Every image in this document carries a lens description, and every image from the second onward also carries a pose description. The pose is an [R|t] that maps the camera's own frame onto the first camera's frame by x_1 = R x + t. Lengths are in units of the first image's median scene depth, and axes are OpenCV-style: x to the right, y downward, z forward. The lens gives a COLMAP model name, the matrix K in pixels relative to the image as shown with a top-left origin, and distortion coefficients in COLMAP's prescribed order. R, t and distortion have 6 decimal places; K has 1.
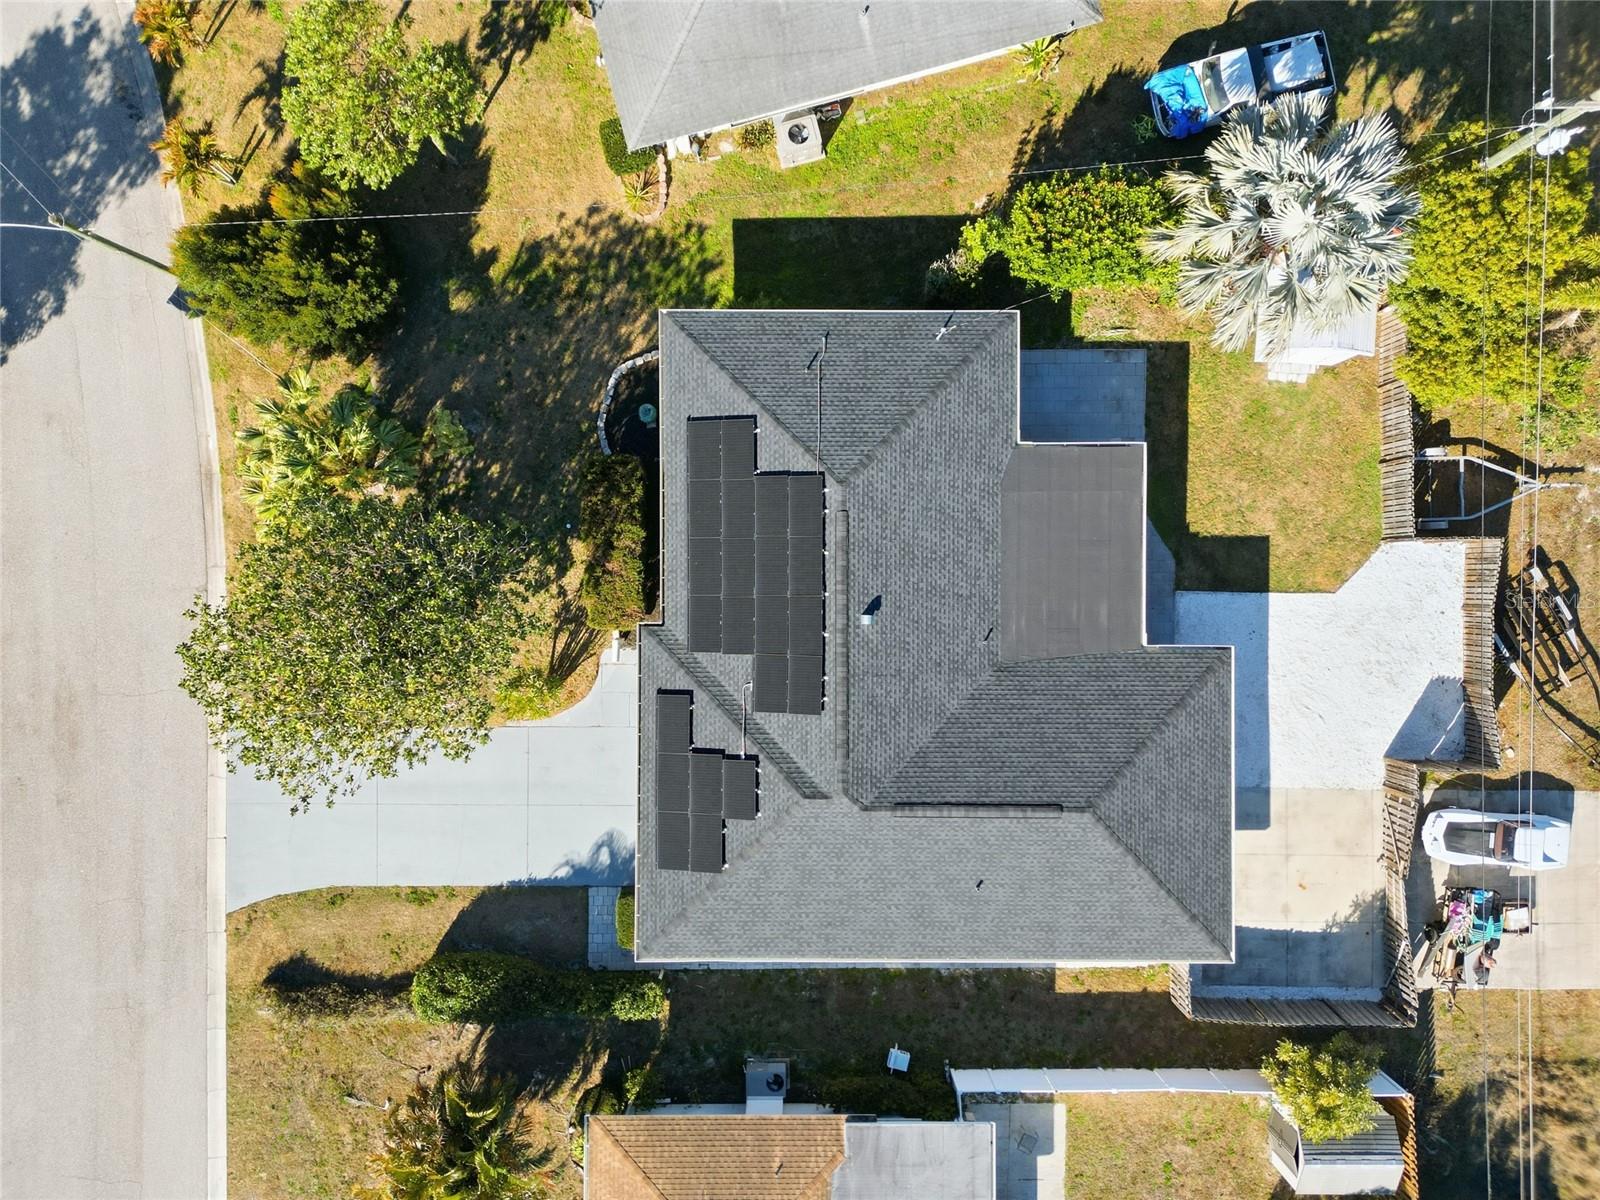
lens RADIAL K [[1115.8, 0, 800.0], [0, 1115.8, 600.0], [0, 0, 1]] dist [0.106816, -0.110360]
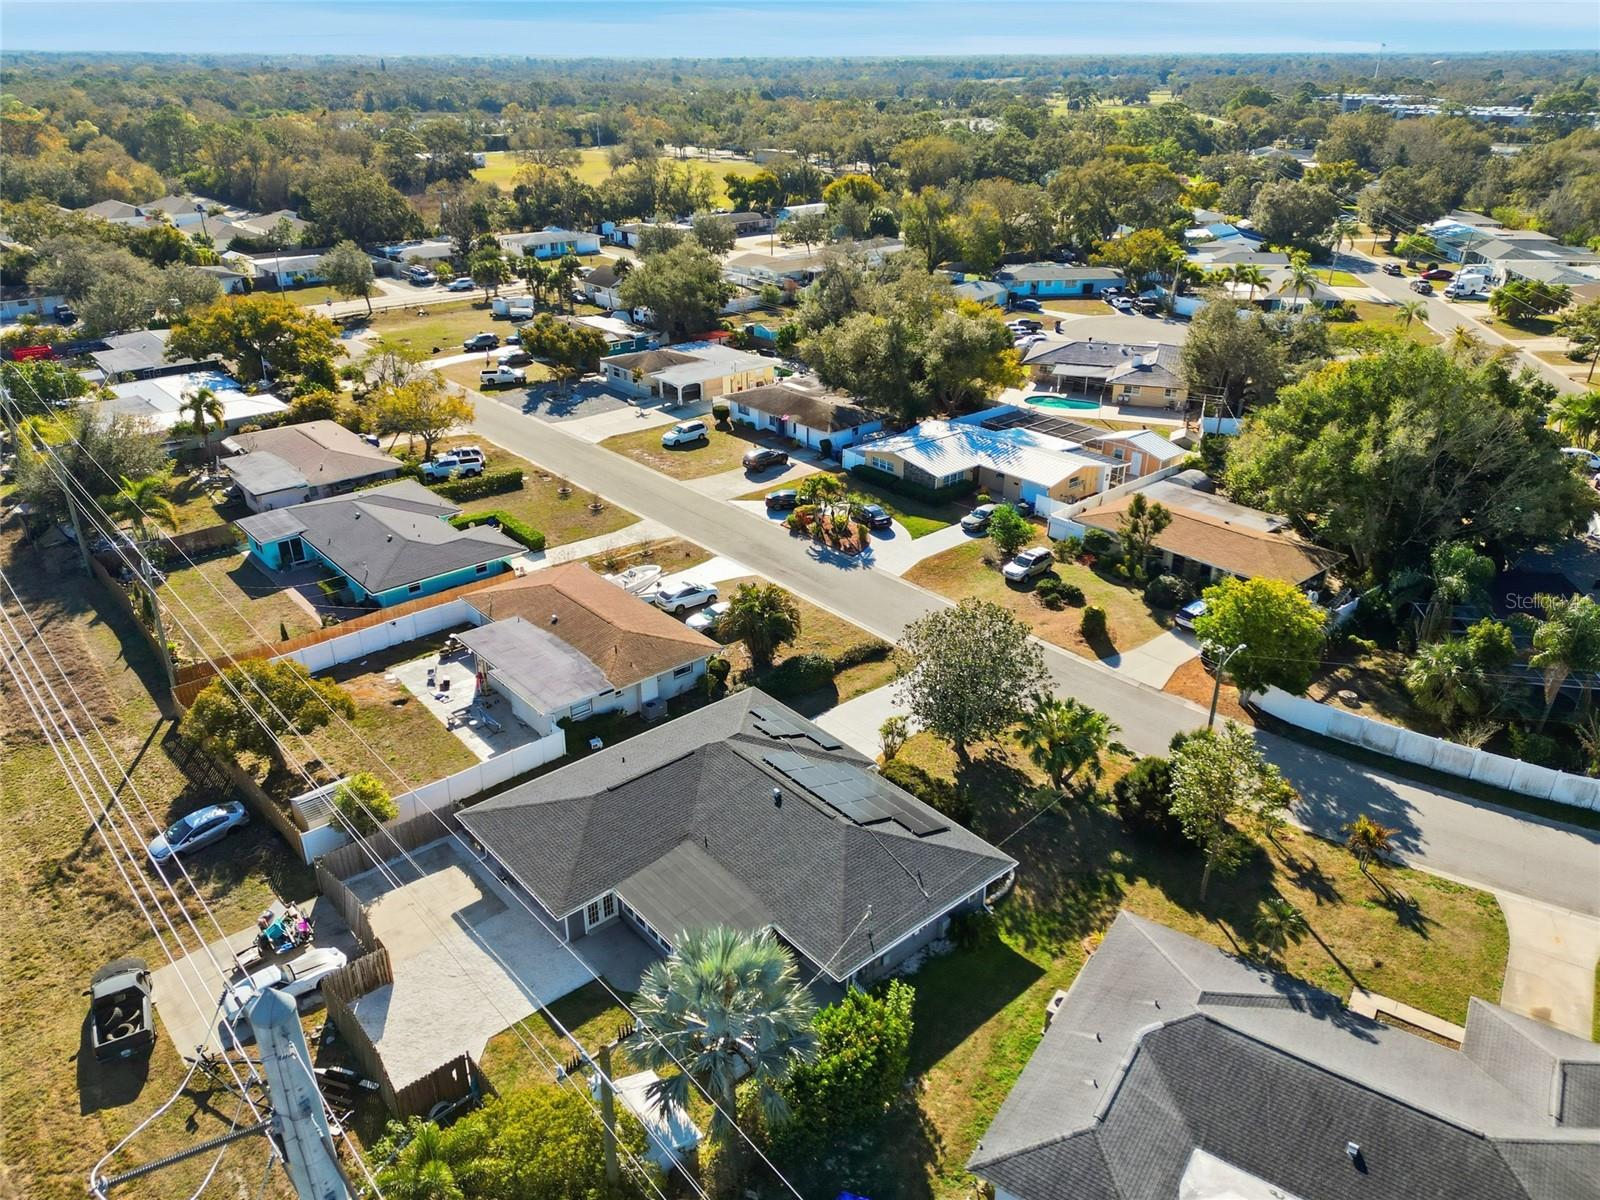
lens RADIAL K [[1115.8, 0, 800.0], [0, 1115.8, 600.0], [0, 0, 1]] dist [0.106816, -0.110360]
pose [[-0.754551, 0.284234, -0.591492, 0.807184], [-0.656102, -0.345316, 0.671034, -0.879267], [-0.013521, 0.894409, 0.447046, 0.033374]]
